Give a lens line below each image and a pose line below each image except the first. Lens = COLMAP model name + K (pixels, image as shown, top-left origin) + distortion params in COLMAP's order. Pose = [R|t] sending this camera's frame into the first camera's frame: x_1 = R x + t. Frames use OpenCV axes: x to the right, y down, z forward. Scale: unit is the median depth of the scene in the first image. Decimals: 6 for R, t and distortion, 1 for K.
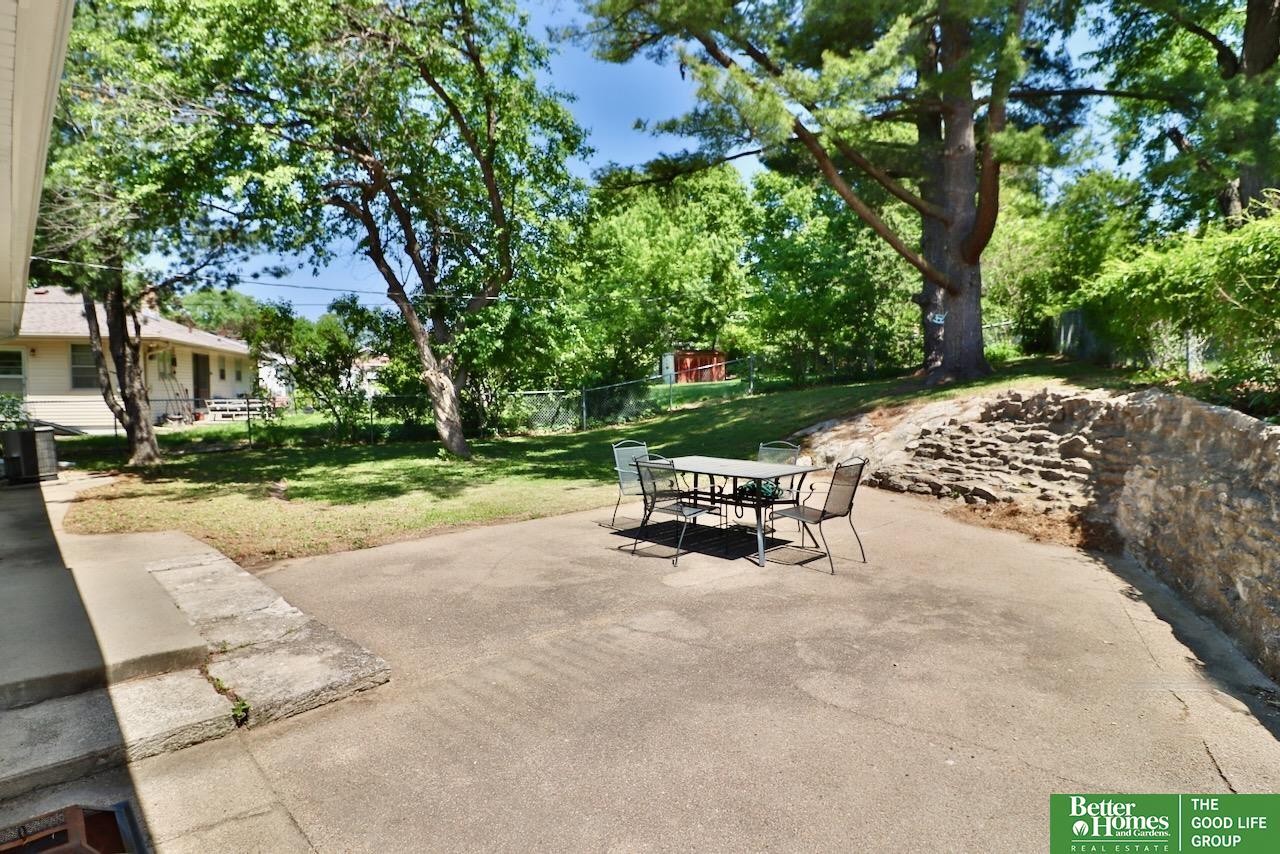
lens RADIAL K [[667.3, 0, 628.5], [0, 667.3, 426.3], [0, 0, 1]] dist [0.000213, -0.011885]
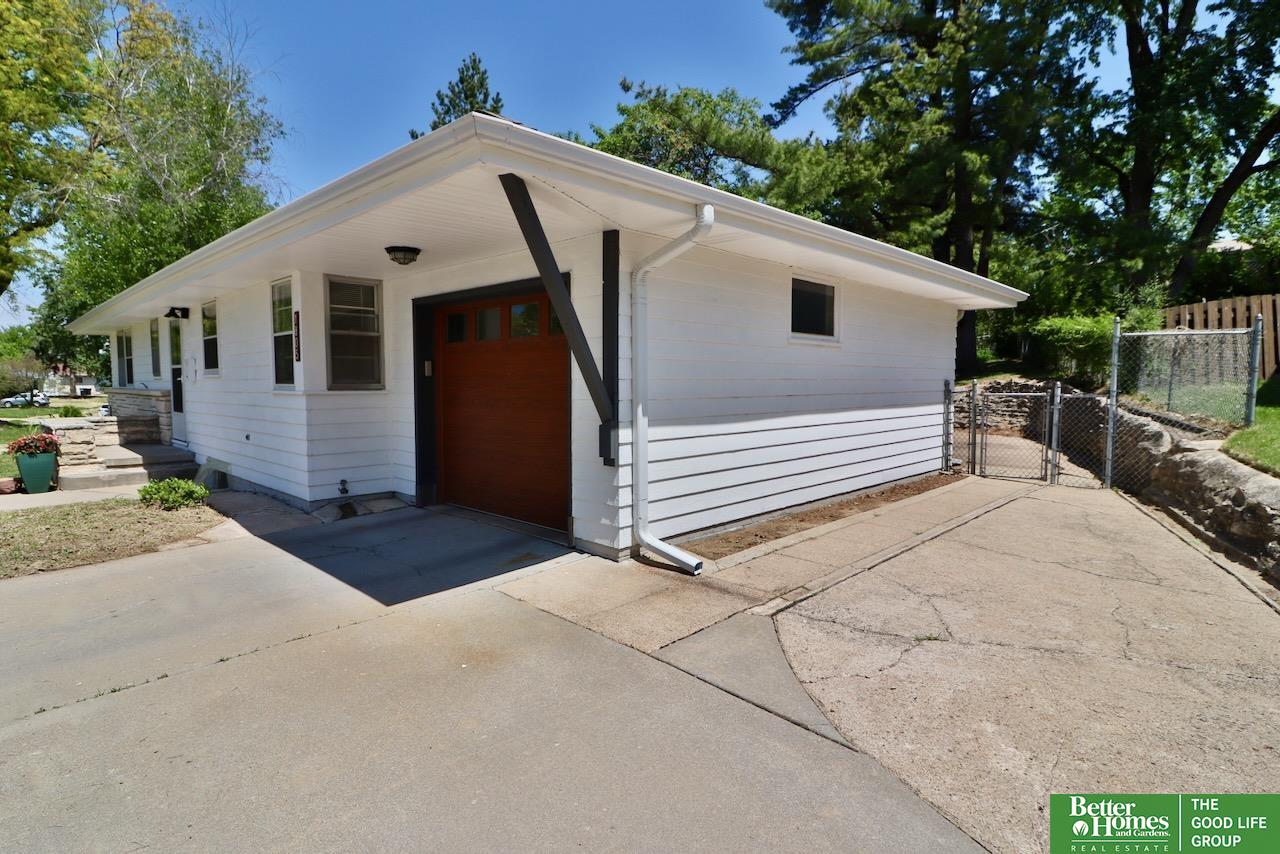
lens RADIAL K [[667.3, 0, 628.5], [0, 667.3, 426.3], [0, 0, 1]] dist [0.000213, -0.011885]
pose [[0.999314, -0.000207, 0.037041, -0.825233], [-0.000195, 0.999941, 0.010847, 0.085164], [-0.037041, -0.010847, 0.999255, -1.324980]]
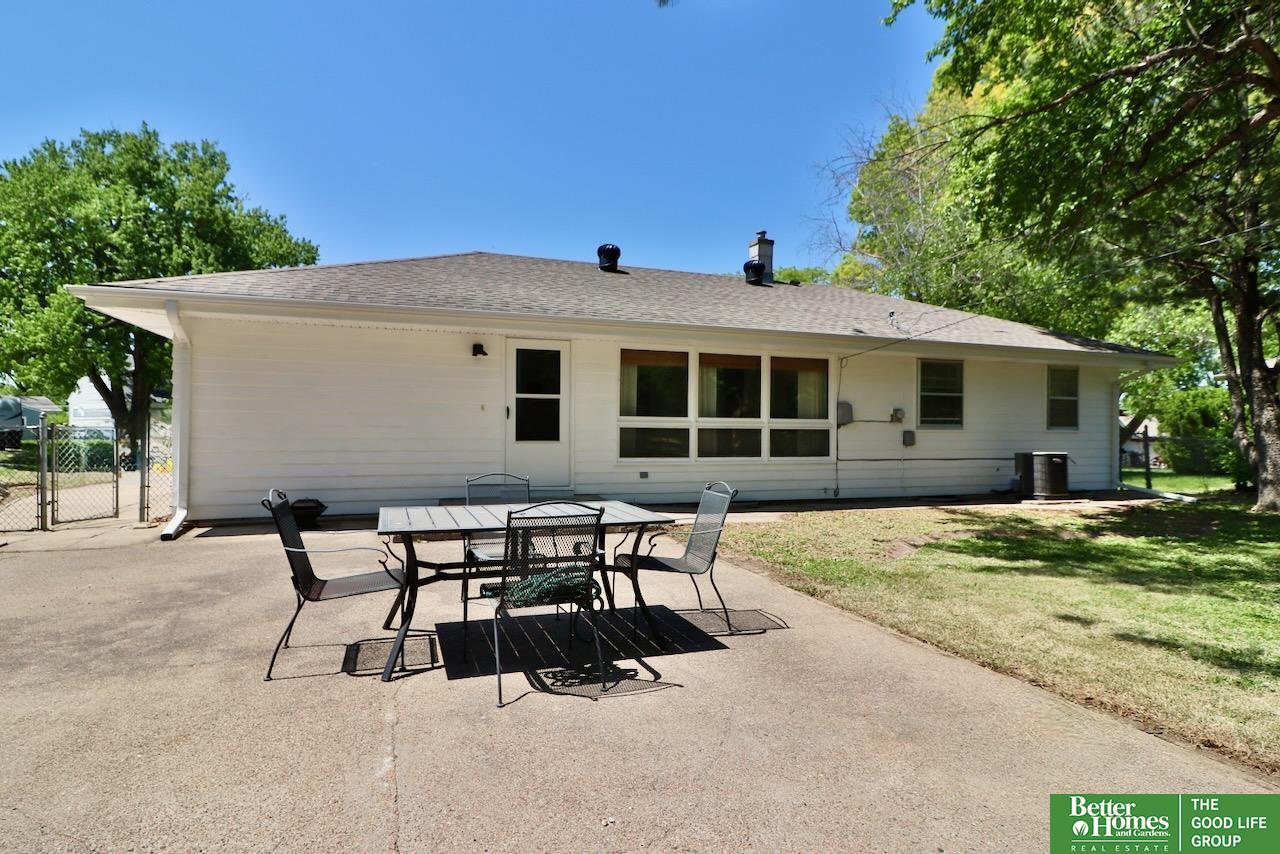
lens RADIAL K [[667.3, 0, 628.5], [0, 667.3, 426.3], [0, 0, 1]] dist [0.000213, -0.011885]
pose [[-0.415241, -0.005054, -0.909698, 0.719213], [-0.057438, 0.998135, 0.020673, -0.044194], [0.907897, 0.060836, -0.414756, 1.443769]]
